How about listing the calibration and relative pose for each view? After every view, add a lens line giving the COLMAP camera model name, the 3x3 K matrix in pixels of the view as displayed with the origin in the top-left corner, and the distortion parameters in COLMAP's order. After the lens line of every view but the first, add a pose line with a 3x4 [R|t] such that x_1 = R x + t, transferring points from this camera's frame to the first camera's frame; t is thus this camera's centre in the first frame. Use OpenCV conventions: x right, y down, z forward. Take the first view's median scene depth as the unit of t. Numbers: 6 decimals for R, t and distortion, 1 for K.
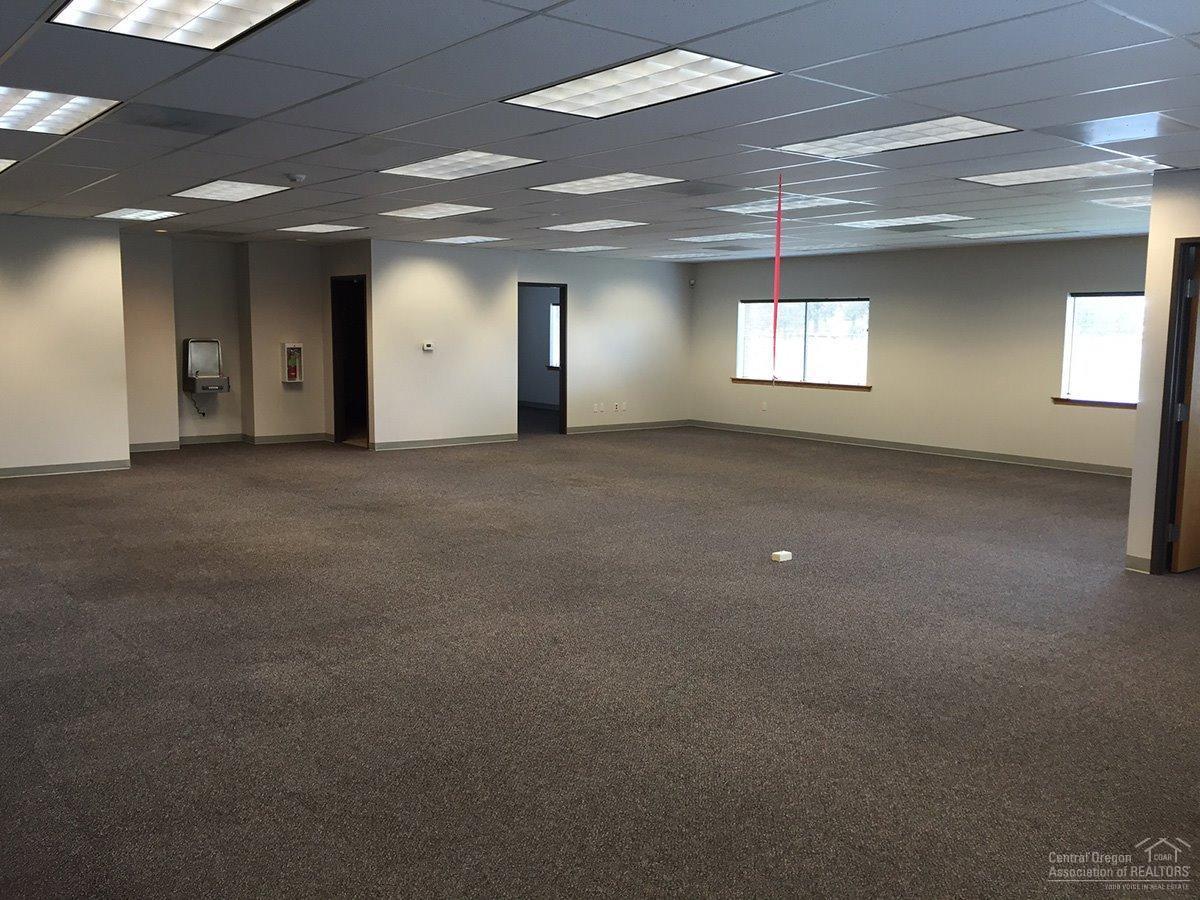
lens RADIAL K [[995.8, 0, 600.0], [0, 995.8, 450.0], [0, 0, 1]] dist [0.040250, -0.001434]
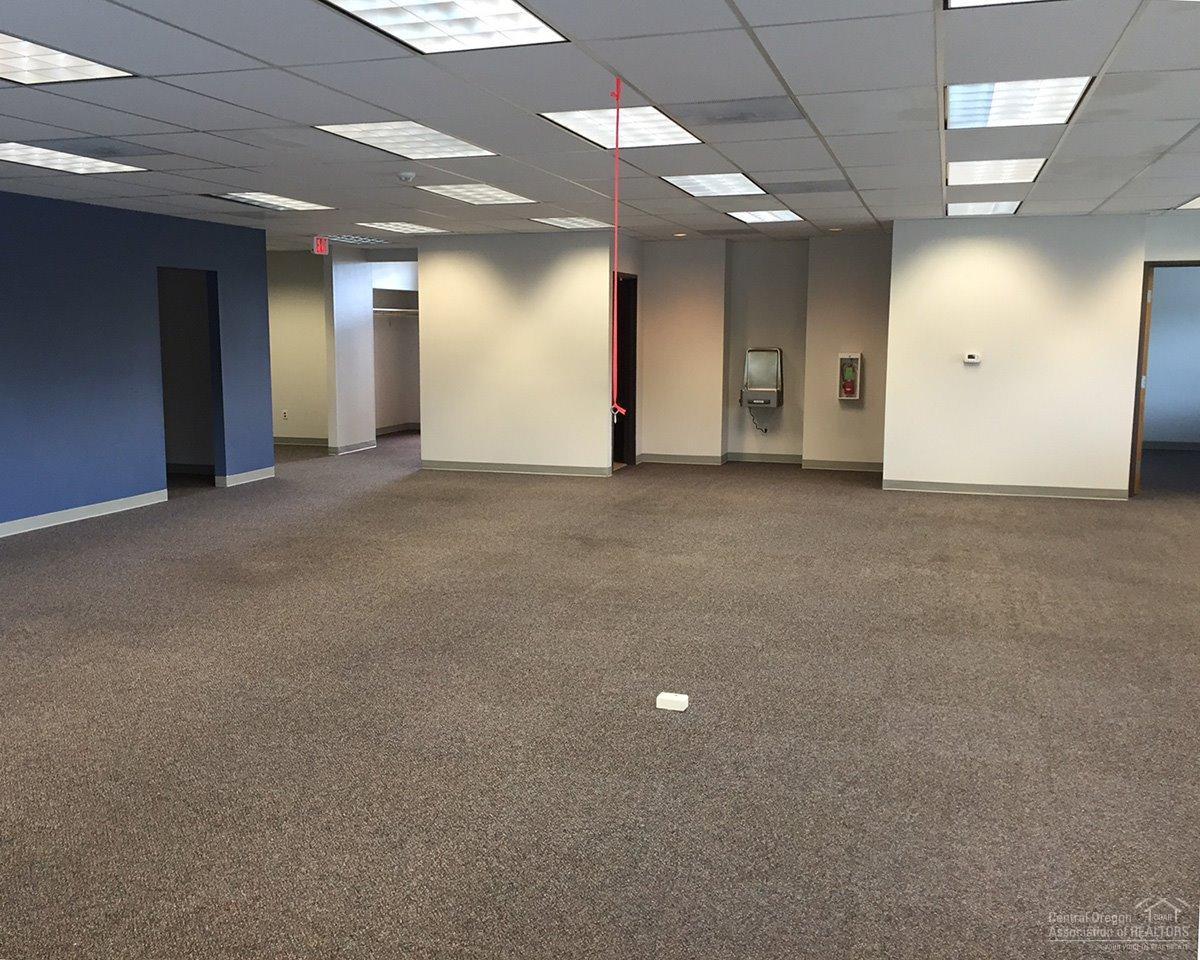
lens RADIAL K [[1140.0, 0, 600.0], [0, 1140.0, 480.0], [0, 0, 1]] dist [0.048718, -0.000590]
pose [[0.550531, 0.099722, -0.828837, 0.392486], [-0.097594, 0.993720, 0.054735, -0.033721], [0.829091, 0.050756, 0.556806, 0.306159]]
